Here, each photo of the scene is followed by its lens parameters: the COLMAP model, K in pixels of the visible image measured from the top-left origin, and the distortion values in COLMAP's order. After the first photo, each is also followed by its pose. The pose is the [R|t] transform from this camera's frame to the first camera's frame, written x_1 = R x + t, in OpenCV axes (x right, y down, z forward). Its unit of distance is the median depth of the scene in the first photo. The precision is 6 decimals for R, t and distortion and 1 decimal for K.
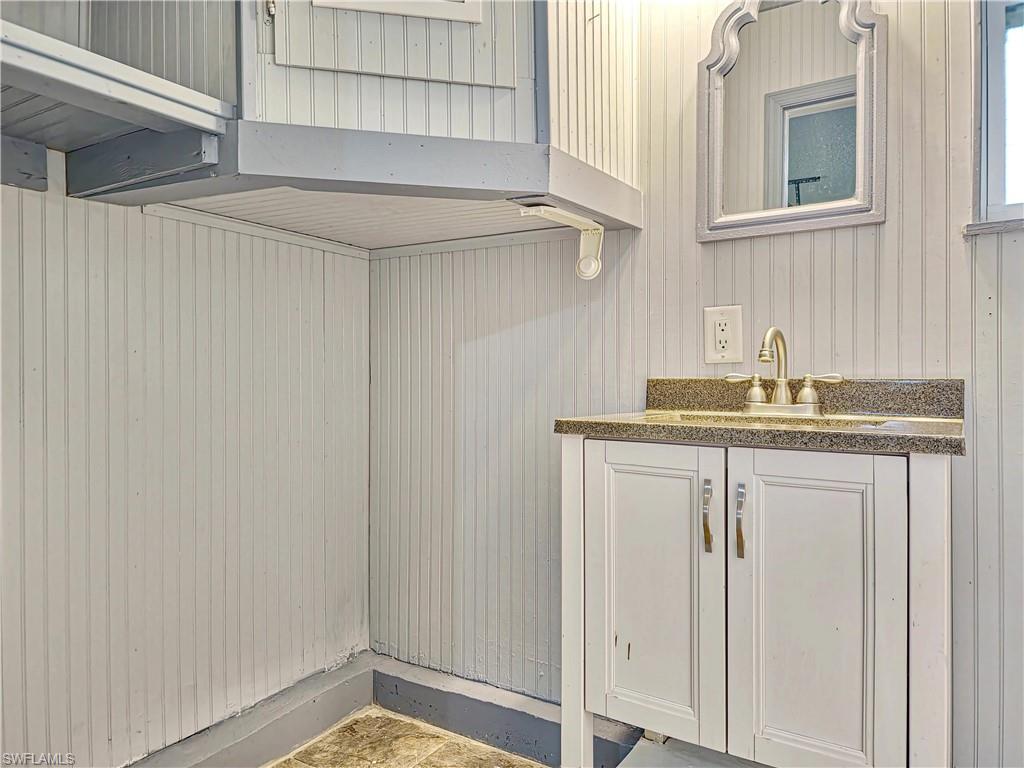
lens RADIAL K [[705.7, 0, 510.9], [0, 705.7, 385.0], [0, 0, 1]] dist [0.029448, -0.002269]
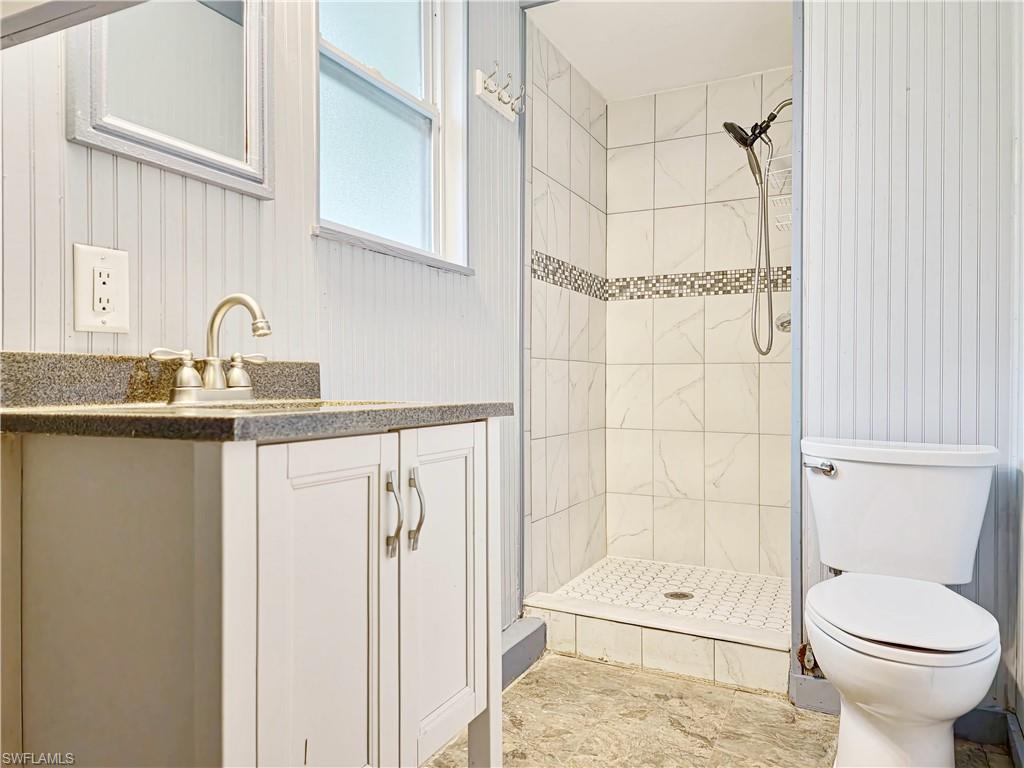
lens RADIAL K [[705.7, 0, 512.0], [0, 705.7, 382.0], [0, 0, 1]] dist [0.029448, -0.002269]
pose [[-0.115986, -0.003207, 0.993246, -0.462662], [0.011514, 0.999923, 0.004573, 0.019467], [-0.993184, 0.011966, -0.115941, 0.766362]]
